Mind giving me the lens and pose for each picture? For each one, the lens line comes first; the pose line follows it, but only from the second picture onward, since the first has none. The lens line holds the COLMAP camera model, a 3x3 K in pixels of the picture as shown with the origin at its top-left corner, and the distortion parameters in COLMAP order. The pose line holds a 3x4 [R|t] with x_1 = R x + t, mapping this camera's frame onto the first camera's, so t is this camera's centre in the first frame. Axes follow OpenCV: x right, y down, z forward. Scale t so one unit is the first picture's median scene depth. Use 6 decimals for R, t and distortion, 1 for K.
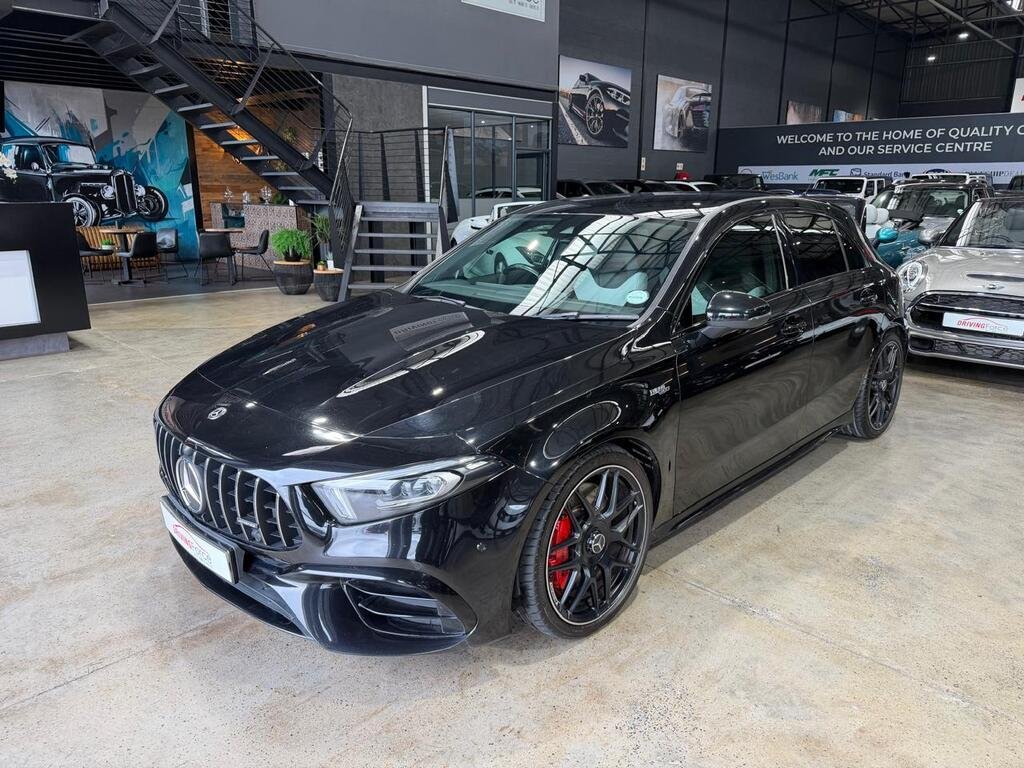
lens RADIAL K [[724.7, 0, 509.3], [0, 724.7, 385.6], [0, 0, 1]] dist [0.002577, -0.007883]
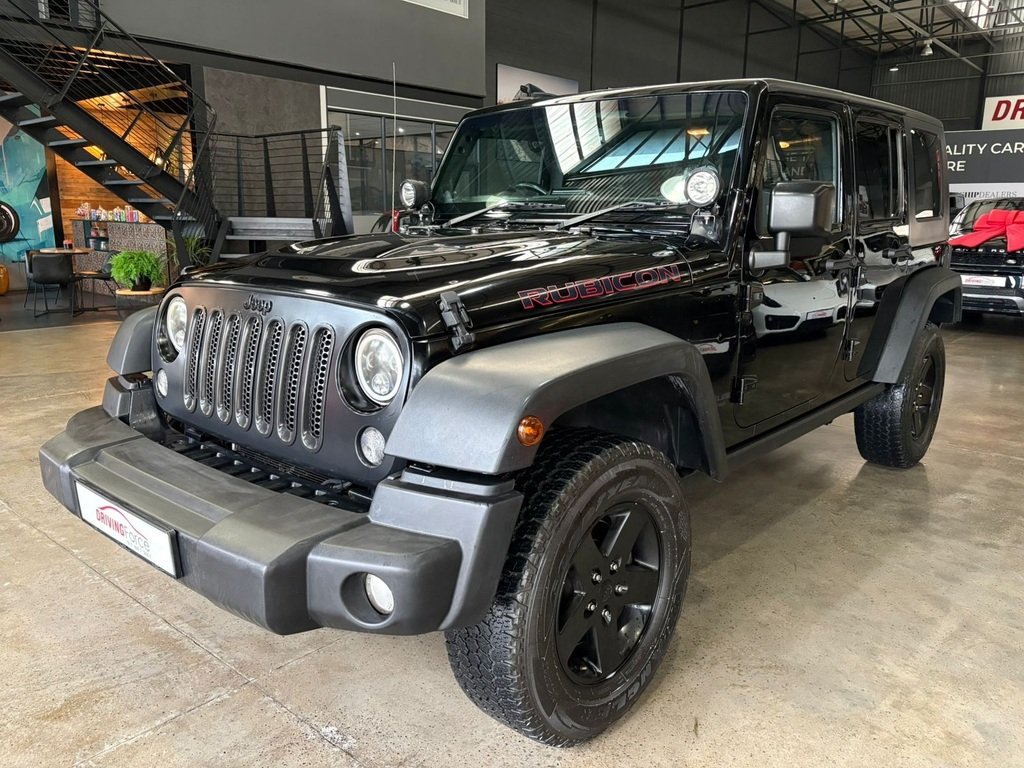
lens RADIAL K [[773.1, 0, 512.6], [0, 773.1, 381.1], [0, 0, 1]] dist [0.043499, -0.050690]
pose [[0.998276, -0.007443, 0.058229, 0.046438], [0.010494, 0.998578, -0.052268, -0.015278], [-0.057757, 0.052789, 0.996934, 0.087627]]
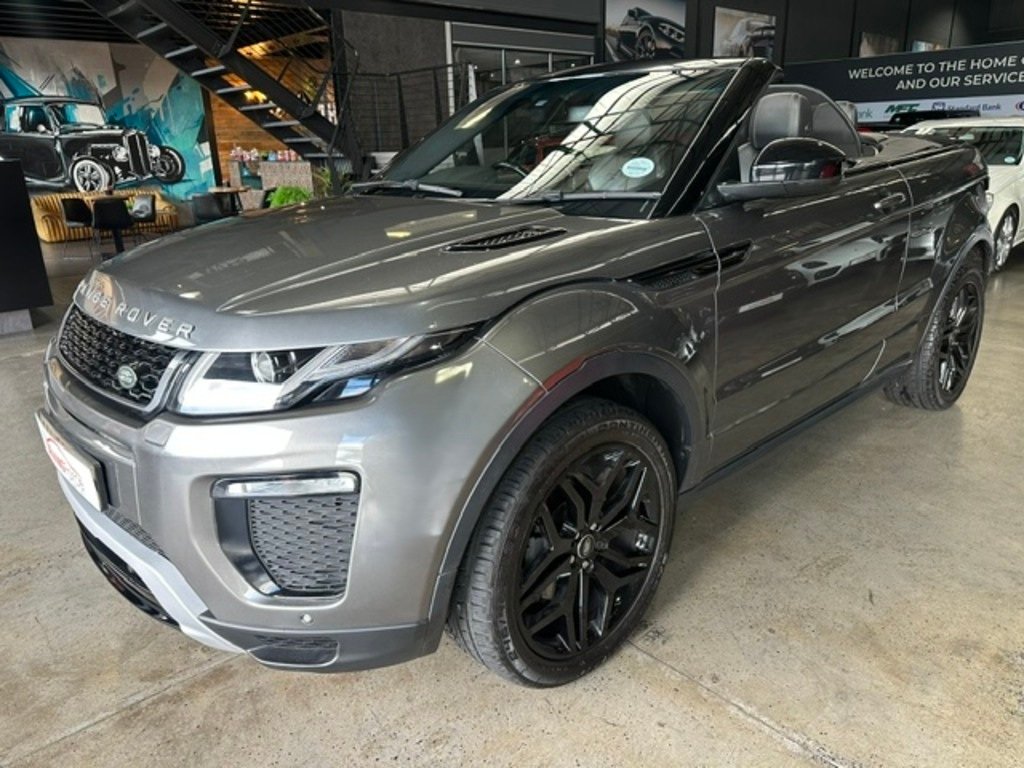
lens RADIAL K [[730.2, 0, 512.3], [0, 730.2, 381.2], [0, 0, 1]] dist [-0.003951, 0.000093]
pose [[0.997287, -0.010086, -0.072920, 0.022221], [0.013692, 0.998699, 0.049113, -0.011006], [0.072330, -0.049978, 0.996128, 0.077595]]
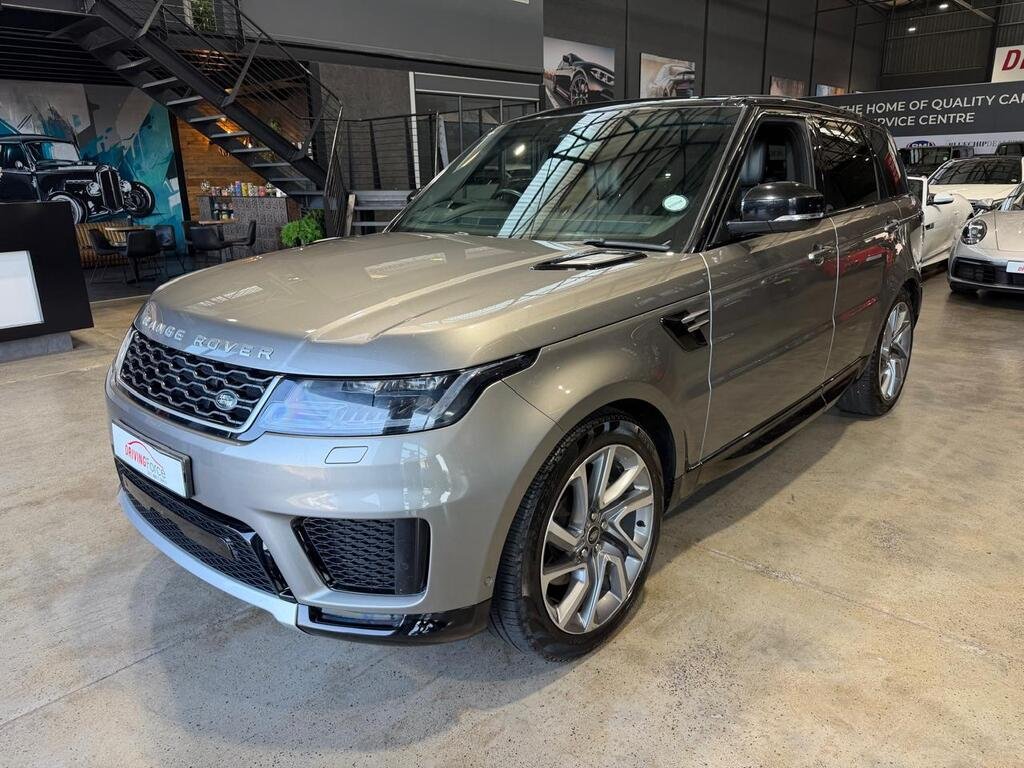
lens RADIAL K [[728.3, 0, 510.5], [0, 728.3, 388.0], [0, 0, 1]] dist [-0.004409, -0.003705]
pose [[0.999285, -0.033929, 0.016657, -0.011401], [0.033540, 0.999171, 0.023088, 0.000829], [-0.017426, -0.022513, 0.999595, -0.007553]]
